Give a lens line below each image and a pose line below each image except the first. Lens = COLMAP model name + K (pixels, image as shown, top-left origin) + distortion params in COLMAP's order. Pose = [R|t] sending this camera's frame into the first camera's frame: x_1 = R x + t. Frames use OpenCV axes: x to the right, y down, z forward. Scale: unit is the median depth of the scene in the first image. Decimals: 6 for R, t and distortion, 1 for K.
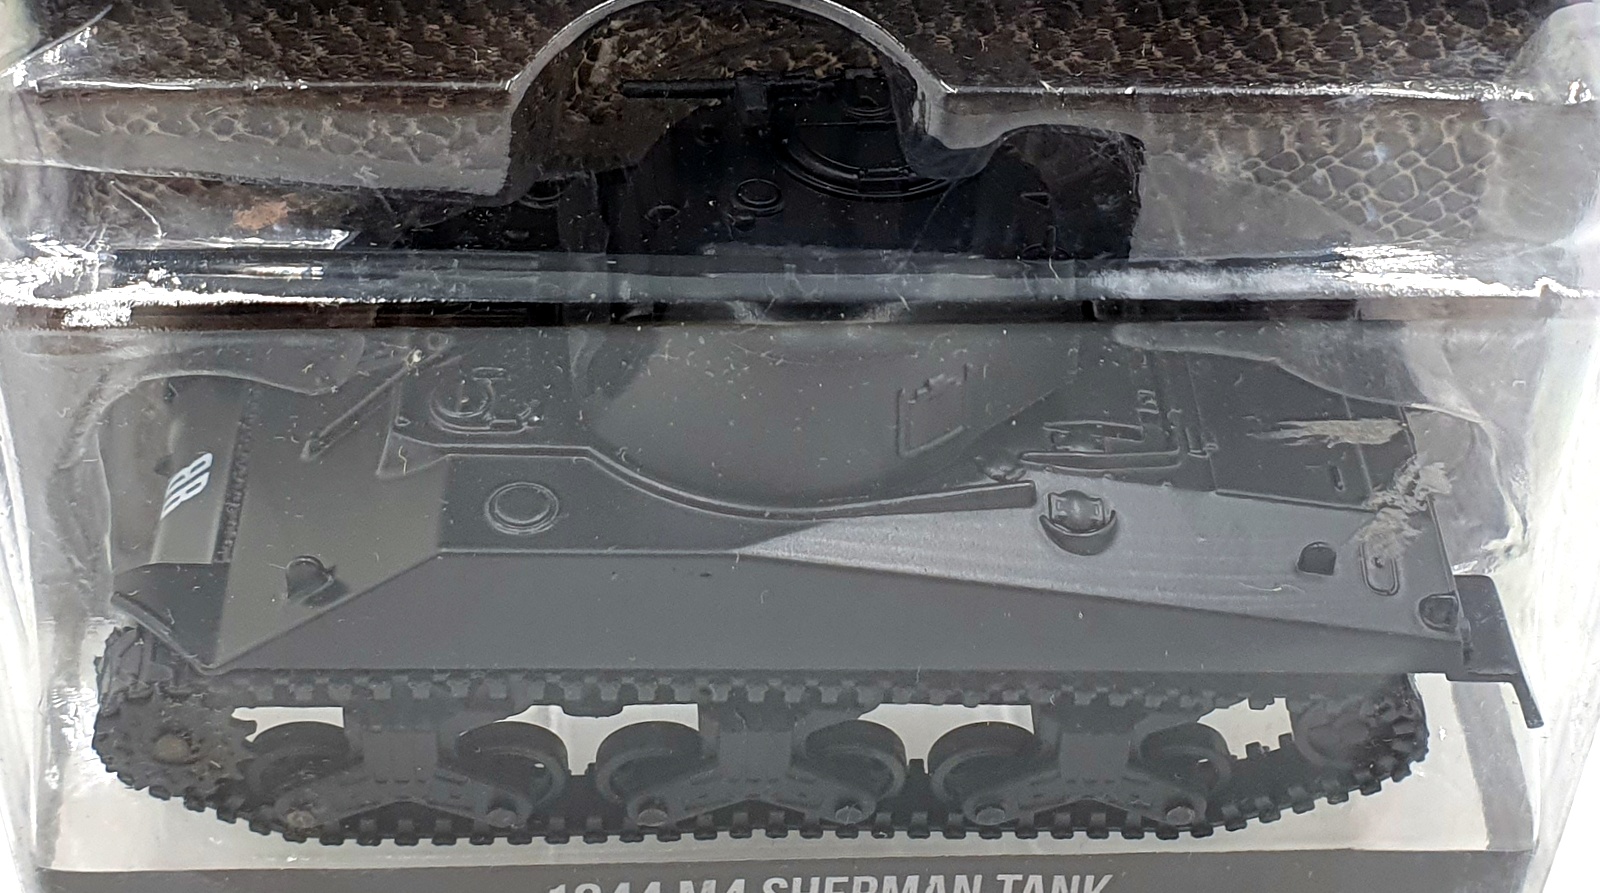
lens RADIAL K [[1255.6, 0, 788.6], [0, 1255.6, 446.7], [0, 0, 1]] dist [0.013594, 0.002397]
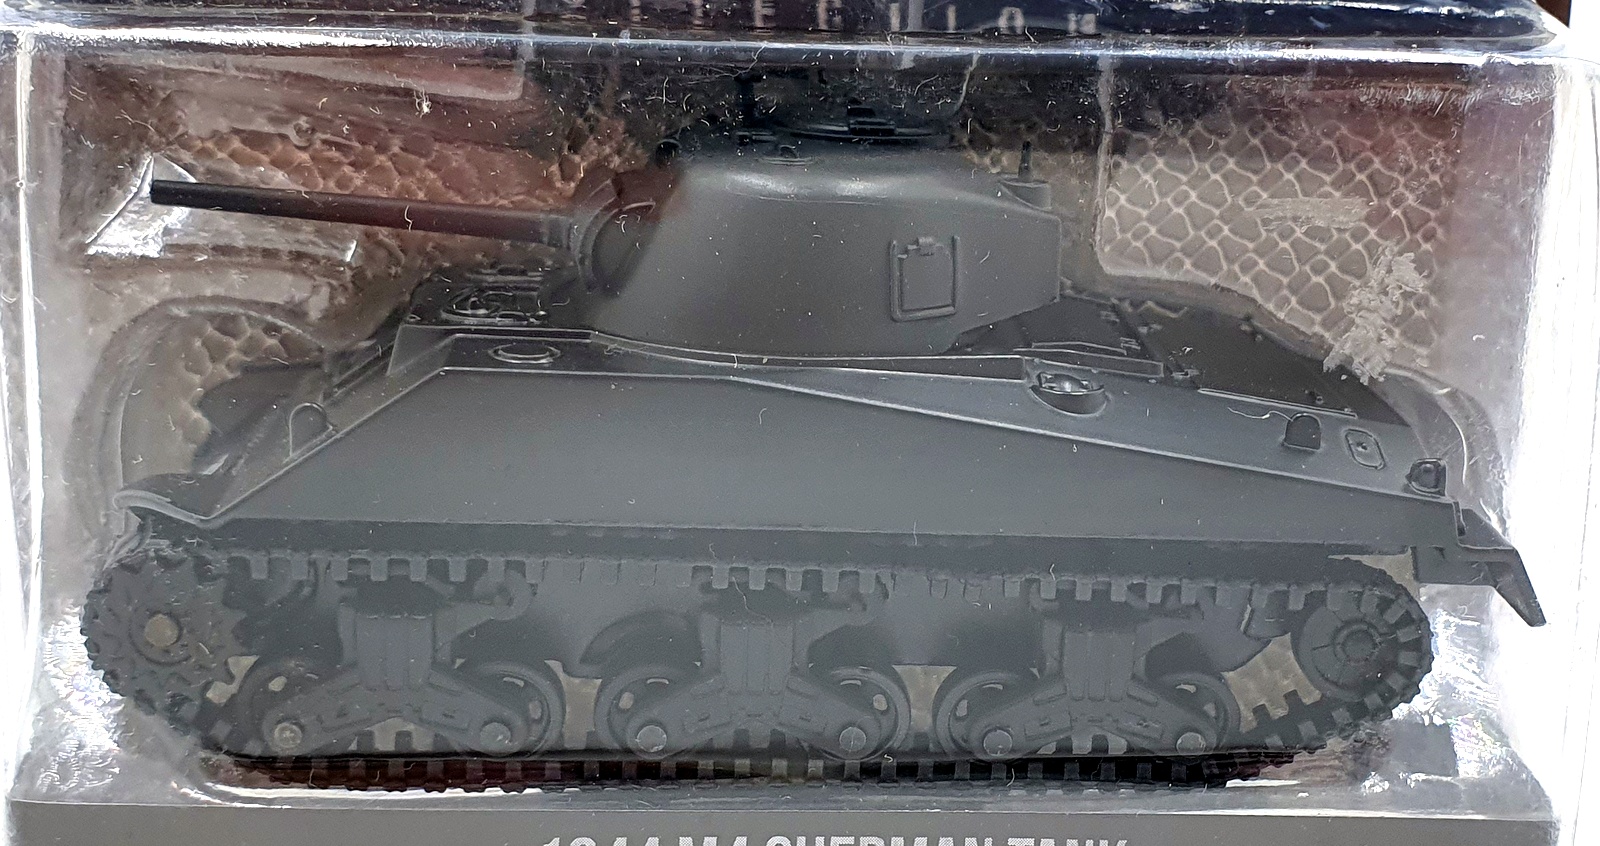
lens RADIAL K [[1191.4, 0, 800.0], [0, 1191.4, 423.0], [0, 0, 1]] dist [0.005676, 0.001676]
pose [[0.999887, -0.011641, 0.009511, 0.001430], [0.013336, 0.978911, -0.203852, 0.257487], [-0.006937, 0.203956, 0.978956, 0.049194]]
